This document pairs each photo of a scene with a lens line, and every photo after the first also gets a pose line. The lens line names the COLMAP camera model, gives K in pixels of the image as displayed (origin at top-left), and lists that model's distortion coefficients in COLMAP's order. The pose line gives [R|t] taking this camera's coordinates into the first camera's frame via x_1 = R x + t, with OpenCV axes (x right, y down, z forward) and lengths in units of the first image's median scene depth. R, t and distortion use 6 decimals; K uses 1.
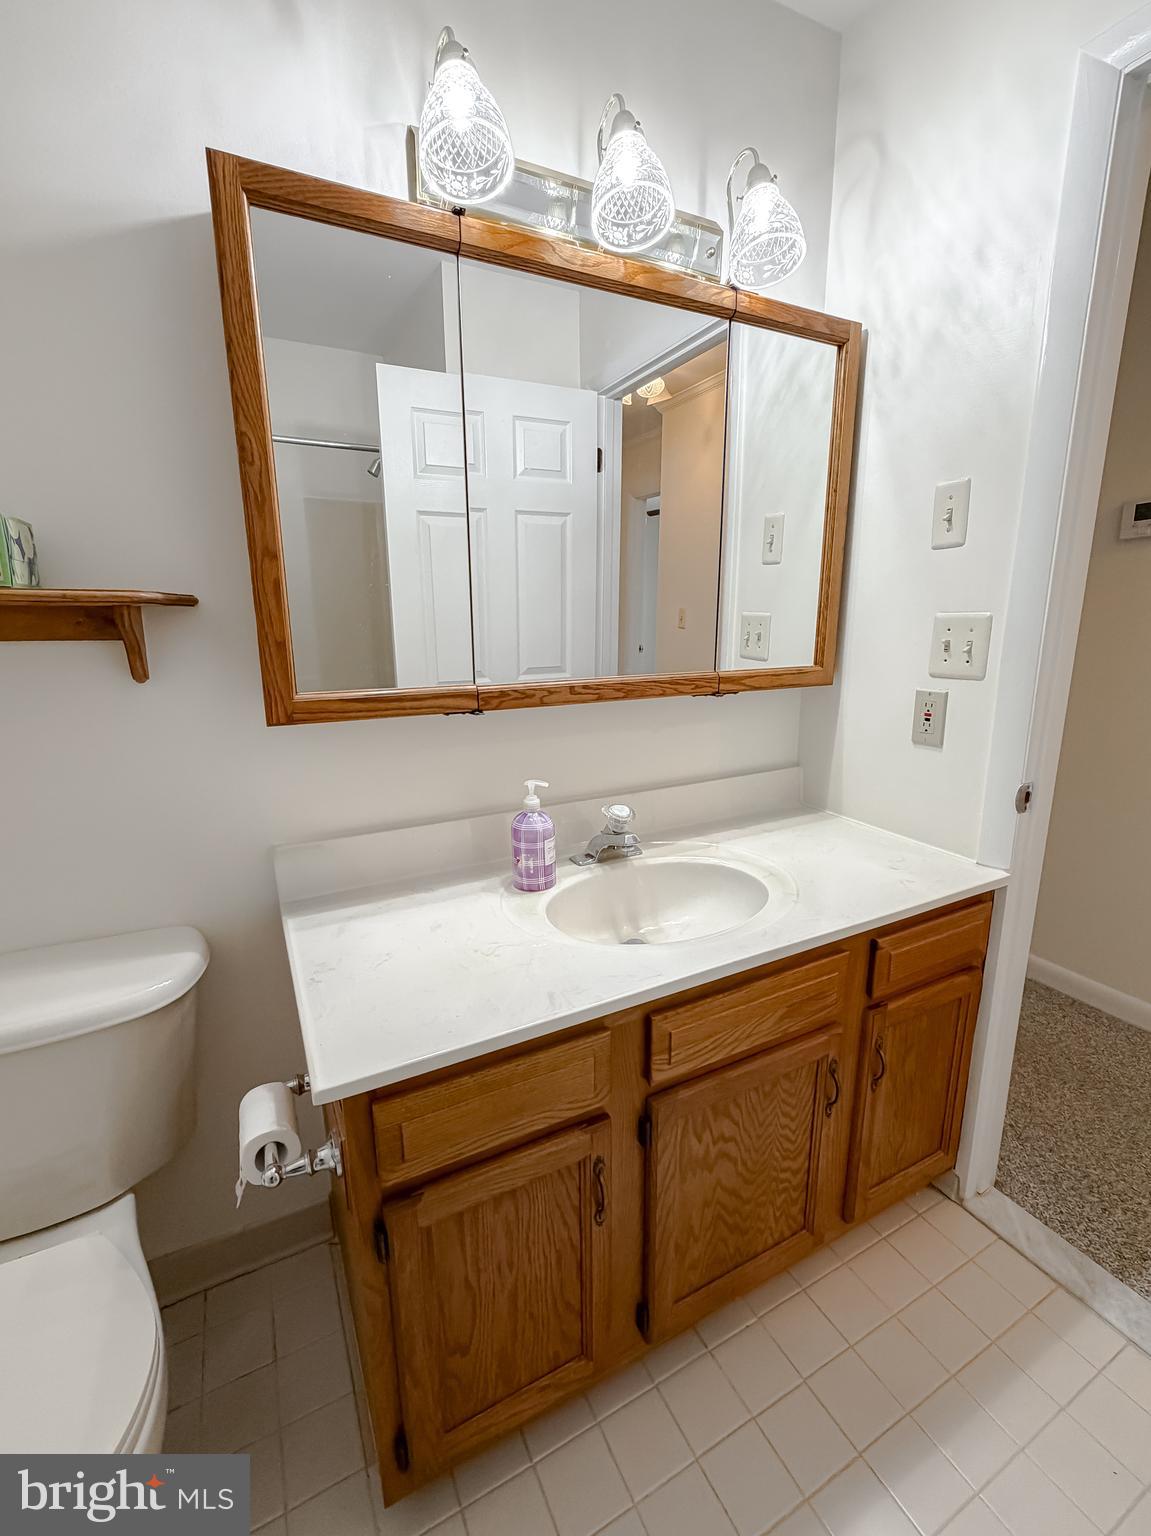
lens RADIAL K [[656.1, 0, 575.5], [0, 656.1, 768.0], [0, 0, 1]] dist [-0.000051, 0.000021]
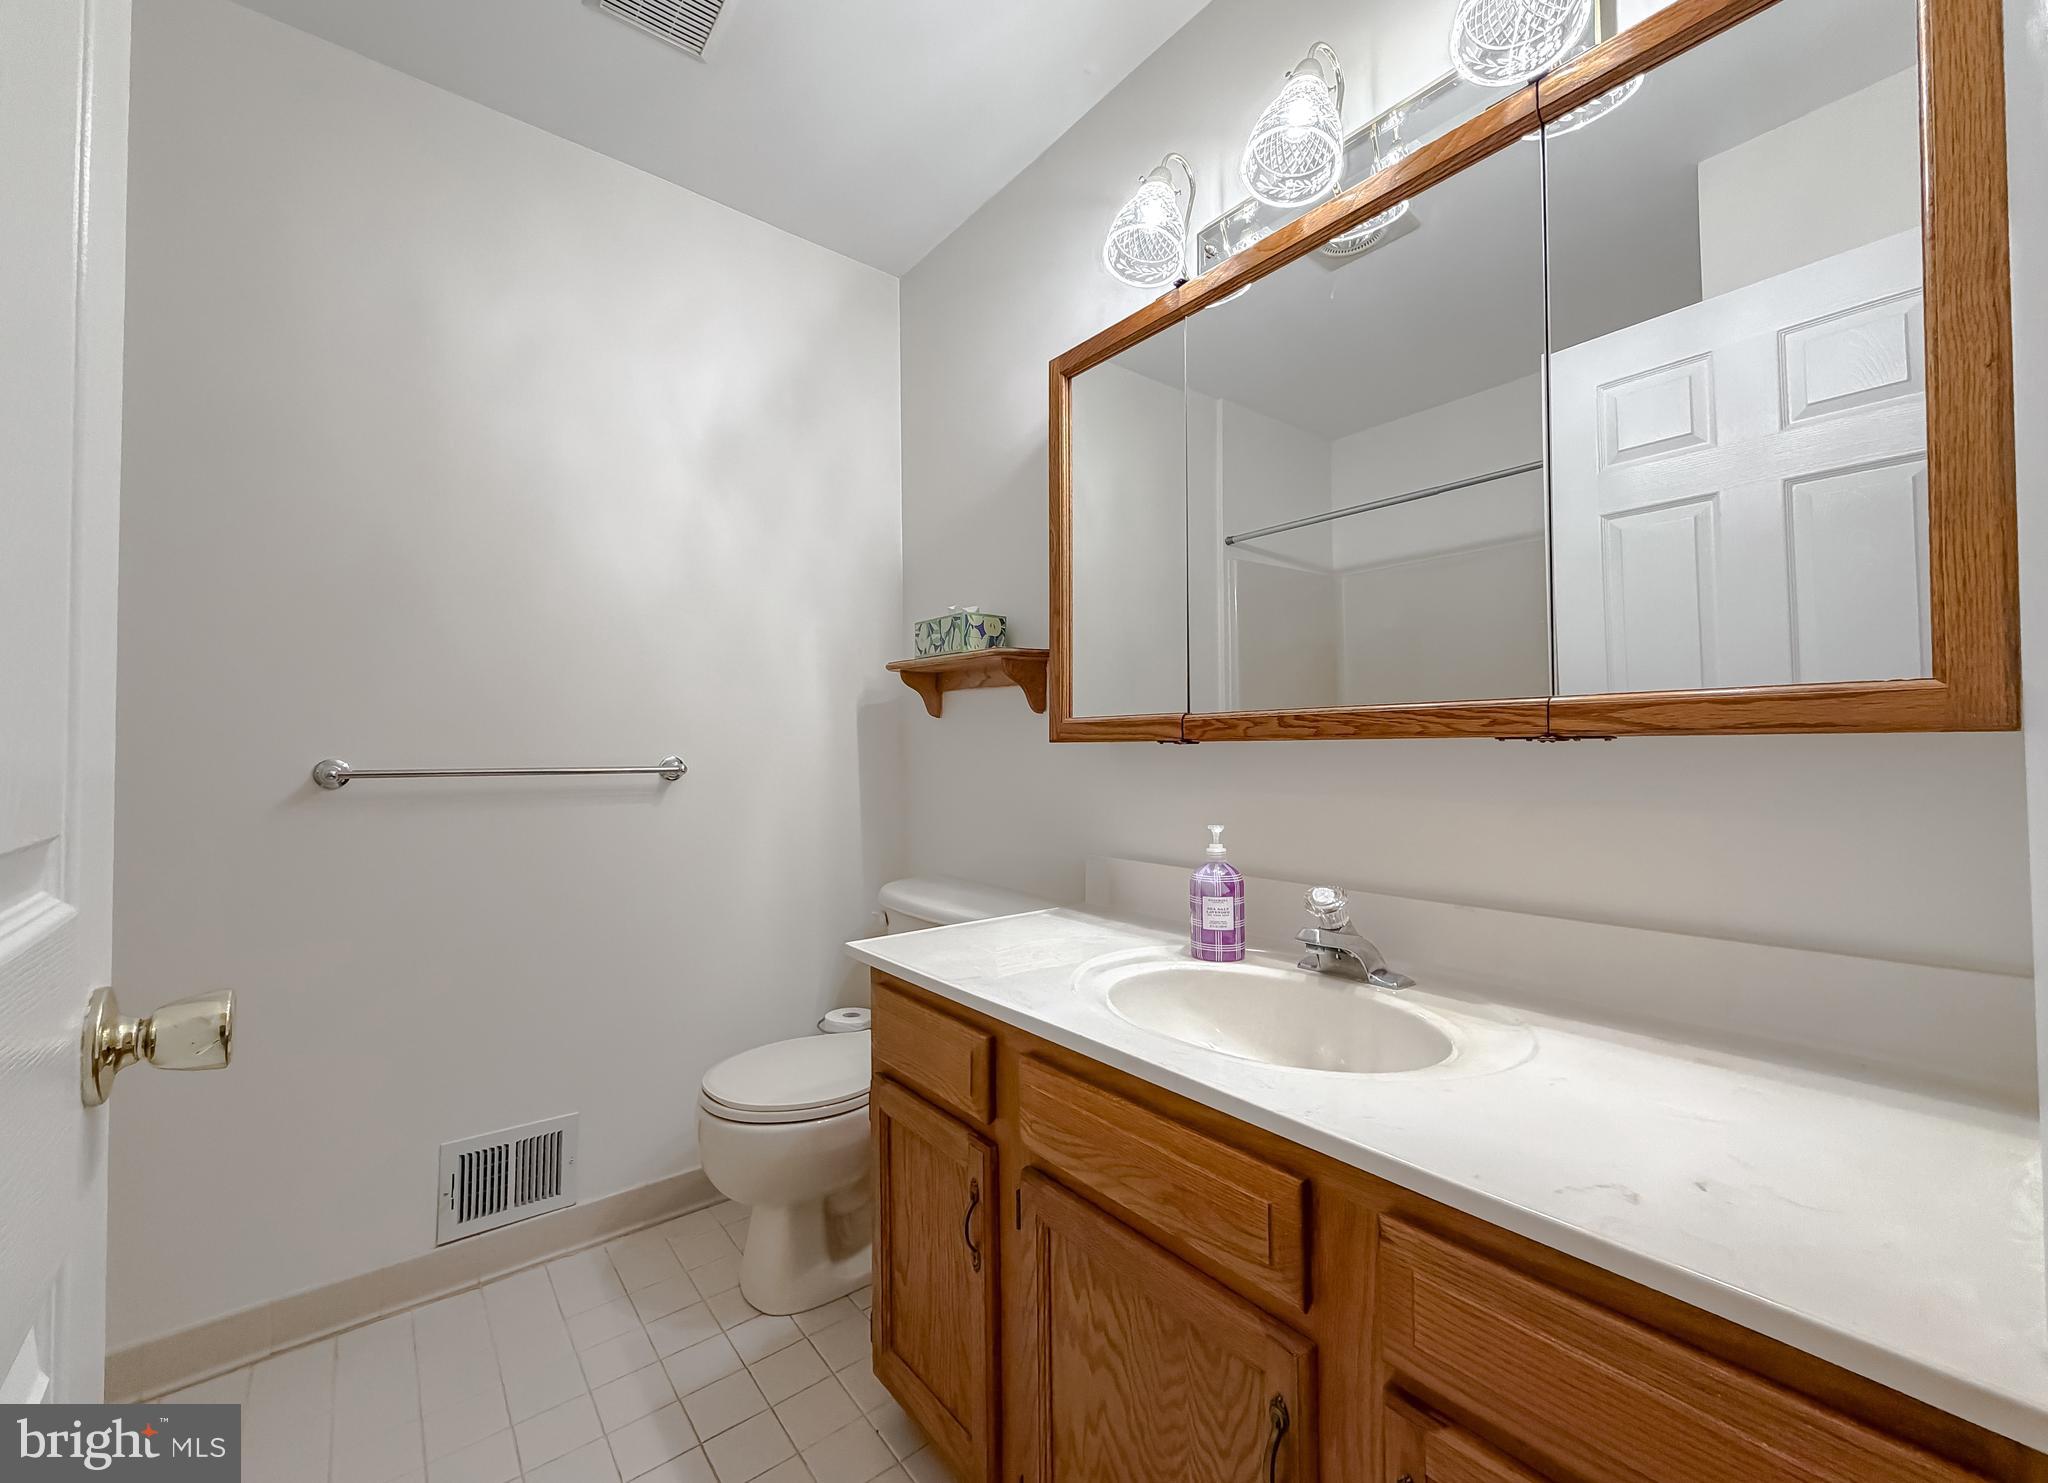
lens RADIAL K [[819.7, 0, 1024.0], [0, 819.7, 741.5], [0, 0, 1]] dist [0.000212, 0.000066]
pose [[0.200772, -0.002315, -0.979635, 0.886834], [-0.218768, 0.974638, -0.047139, 0.017929], [0.954899, 0.223777, 0.195173, 0.518707]]
